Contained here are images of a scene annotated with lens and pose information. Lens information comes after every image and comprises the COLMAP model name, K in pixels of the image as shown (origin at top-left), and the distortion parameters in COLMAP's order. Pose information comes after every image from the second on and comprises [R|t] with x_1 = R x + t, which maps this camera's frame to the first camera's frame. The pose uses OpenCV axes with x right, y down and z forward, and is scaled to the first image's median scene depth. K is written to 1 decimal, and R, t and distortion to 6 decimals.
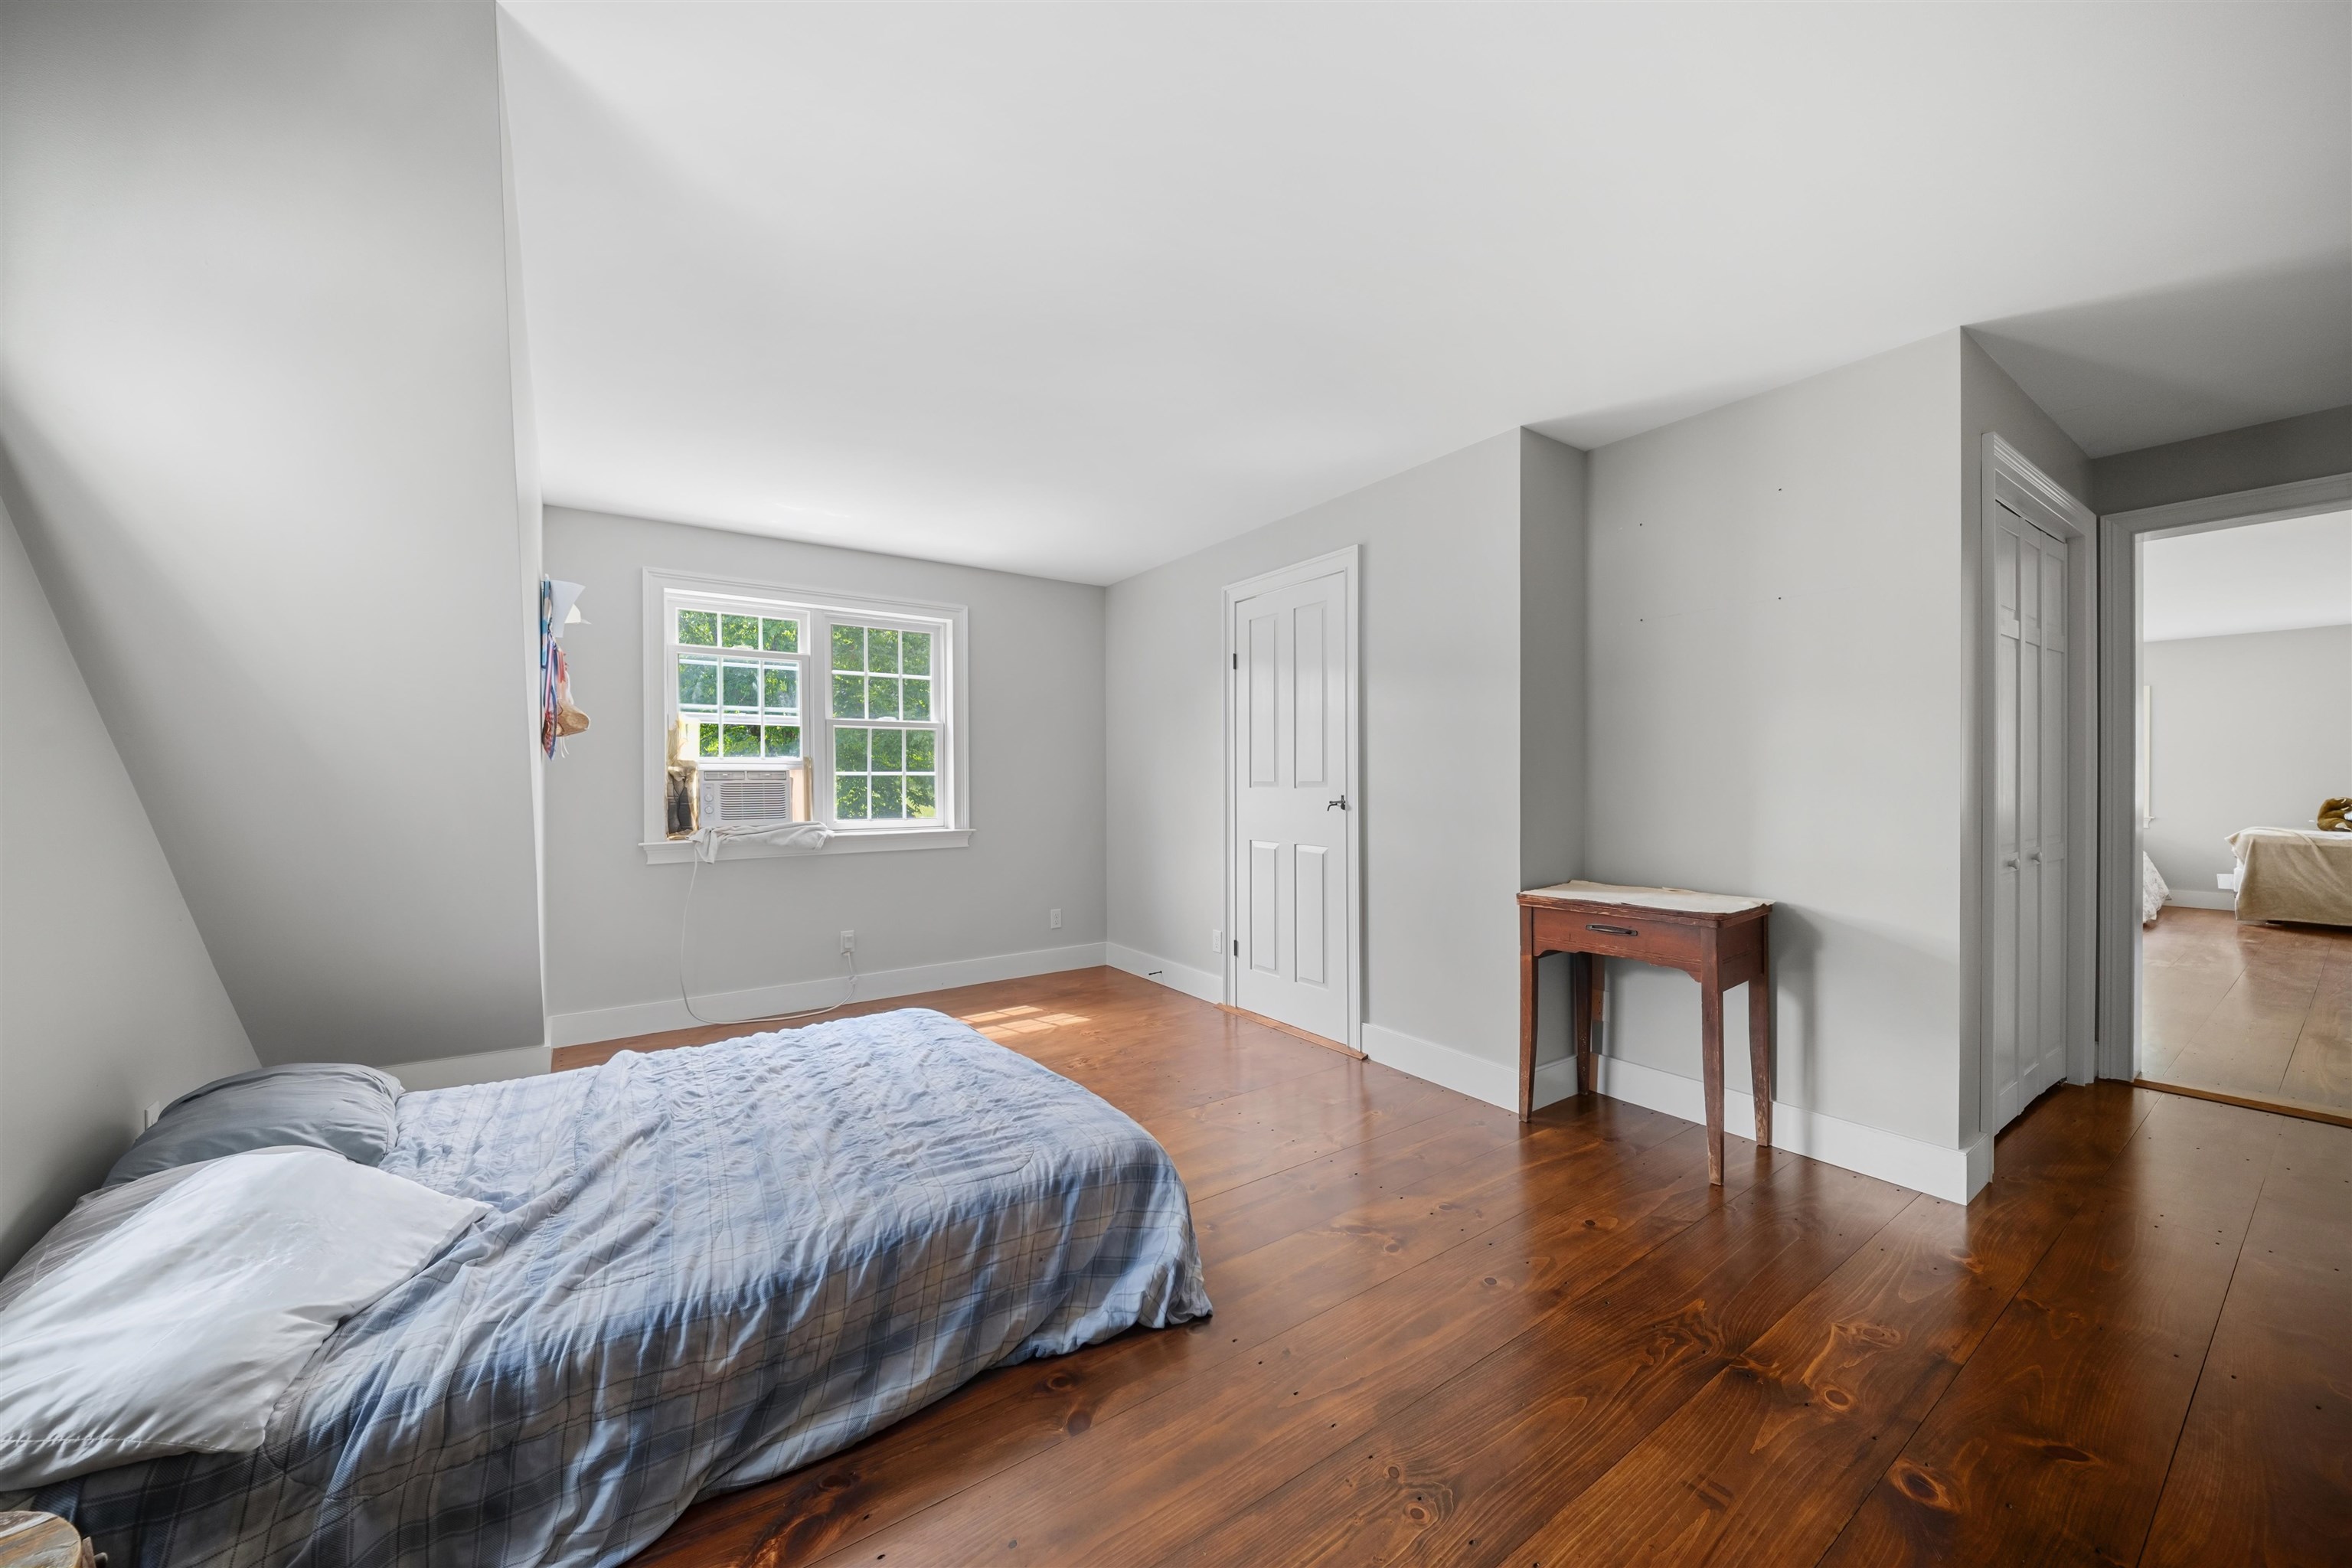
lens RADIAL K [[817.5, 0, 1168.8], [0, 817.5, 777.8], [0, 0, 1]] dist [-0.009197, -0.000203]
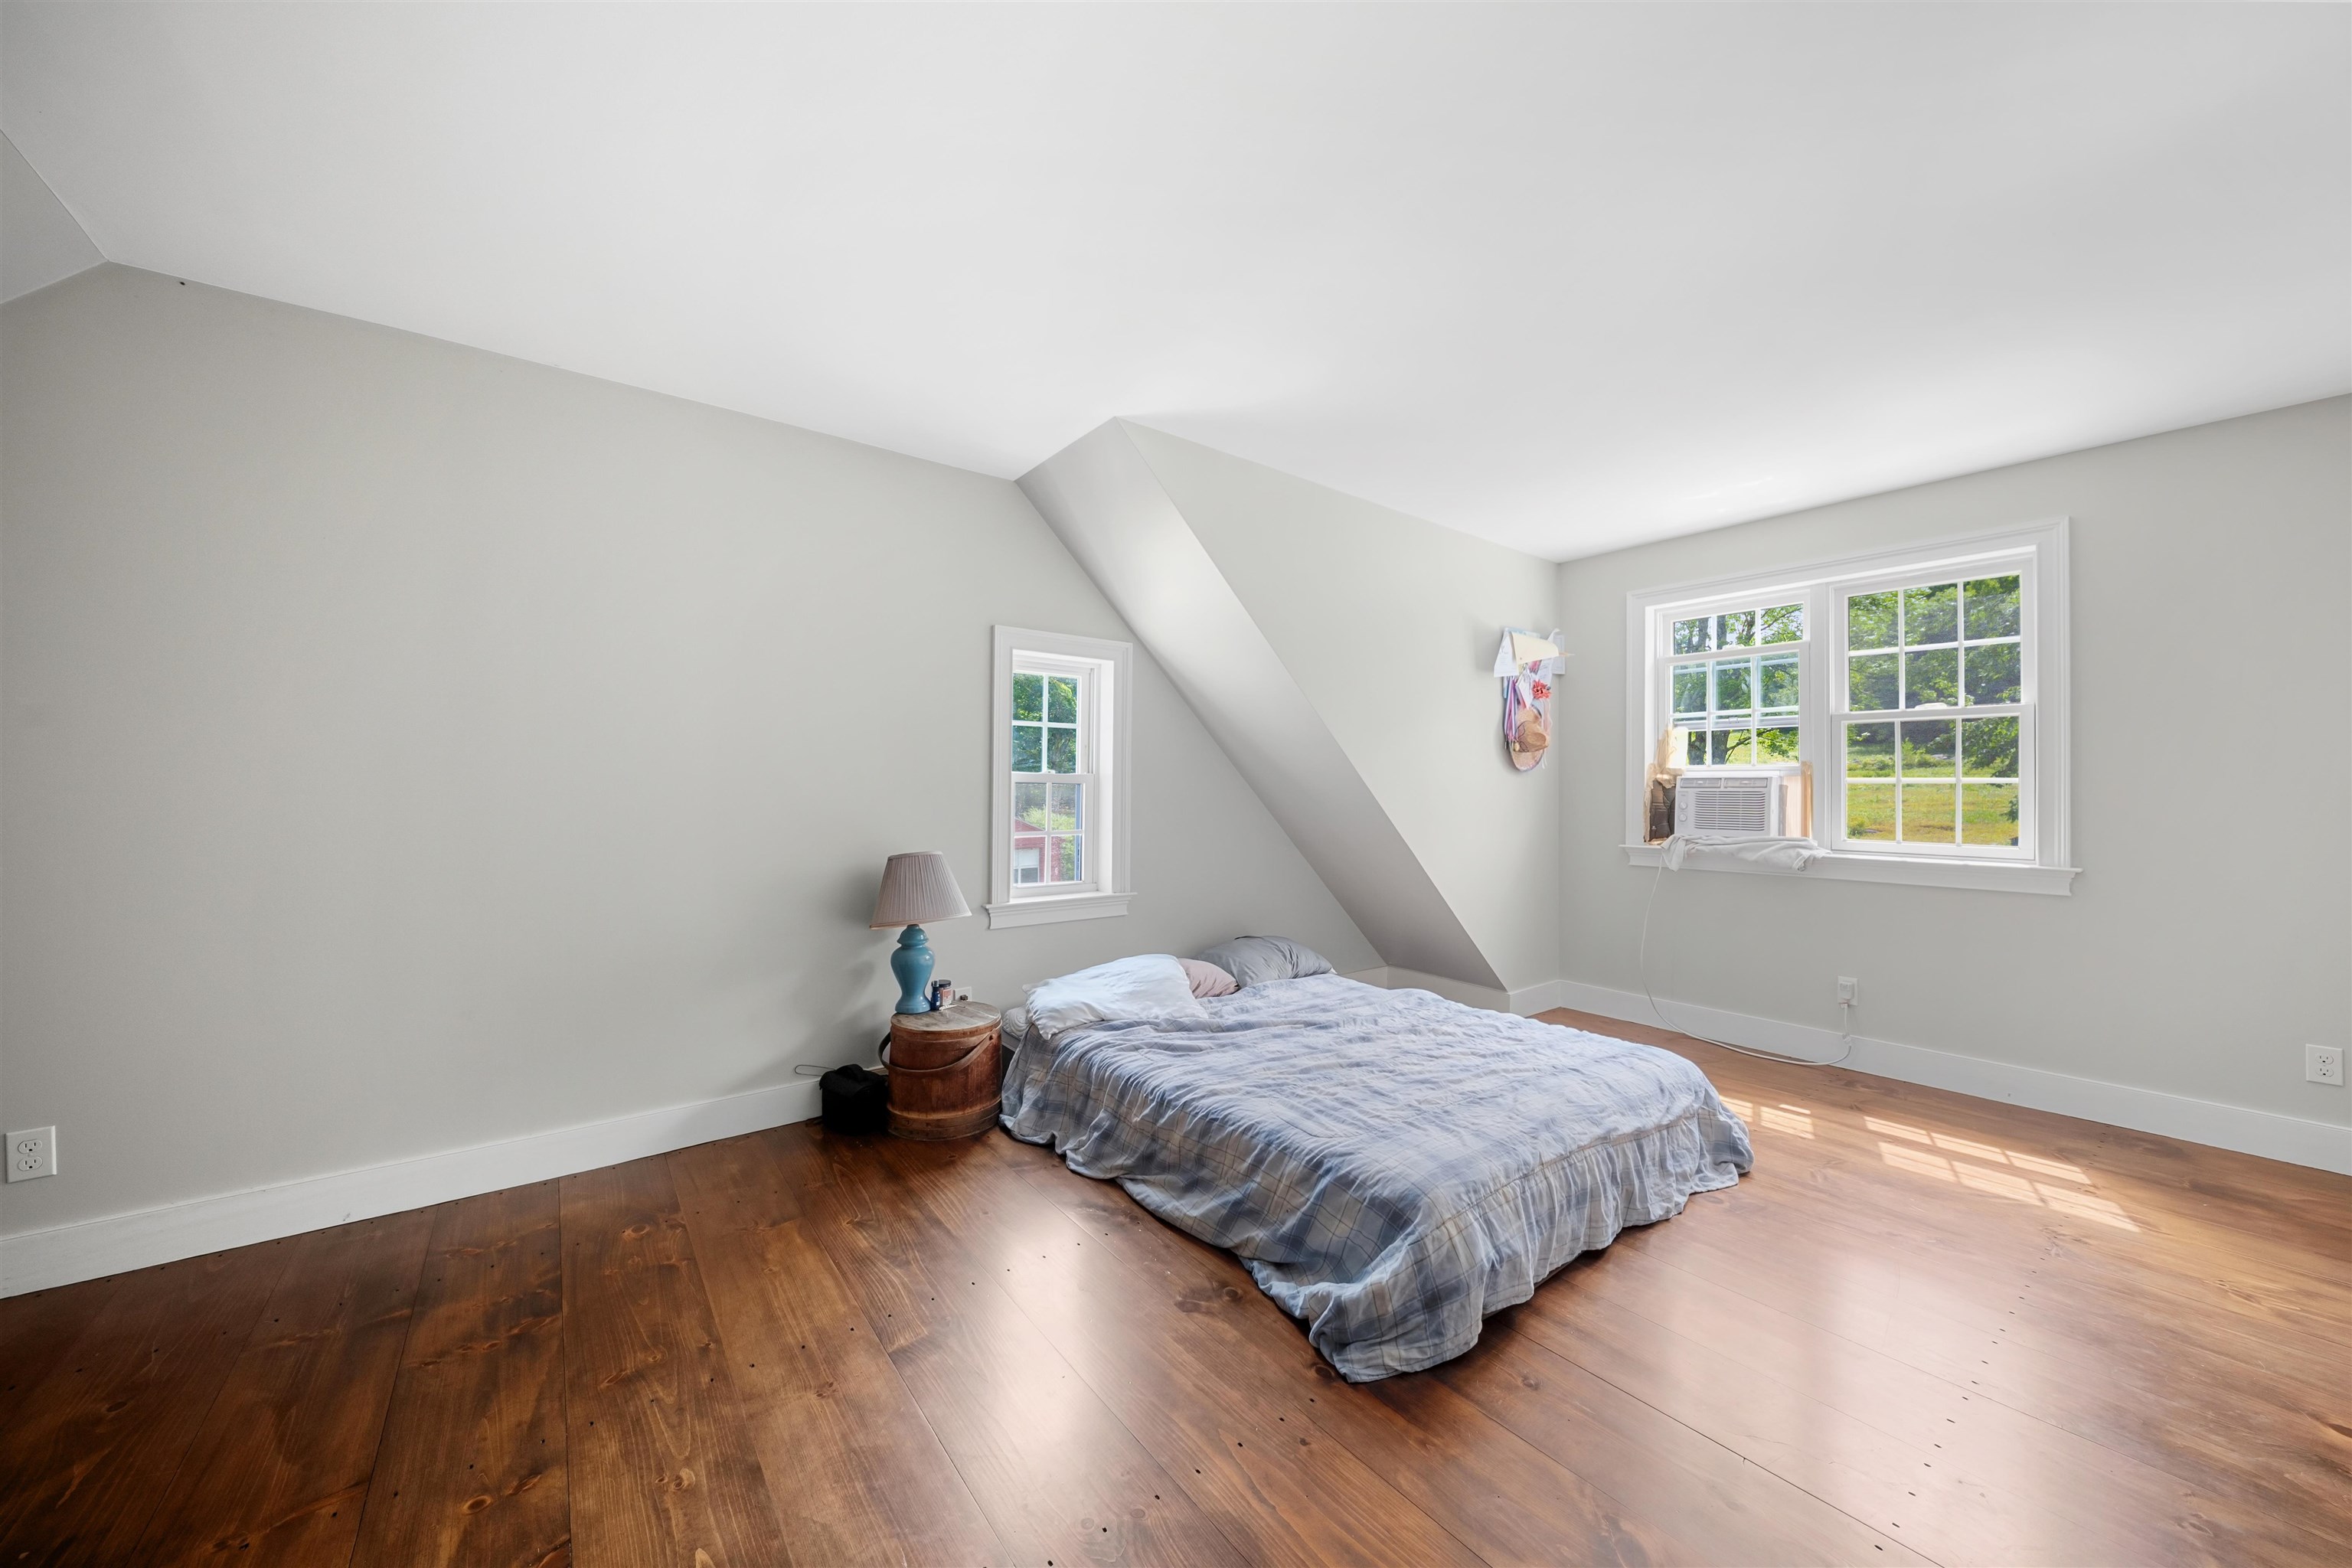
lens RADIAL K [[817.5, 0, 1168.8], [0, 817.5, 777.8], [0, 0, 1]] dist [-0.009197, -0.000203]
pose [[0.063056, -0.002395, -0.998007, 0.709041], [-0.003852, 0.999989, -0.002643, -0.007827], [0.998003, 0.004011, 0.063046, 0.554672]]
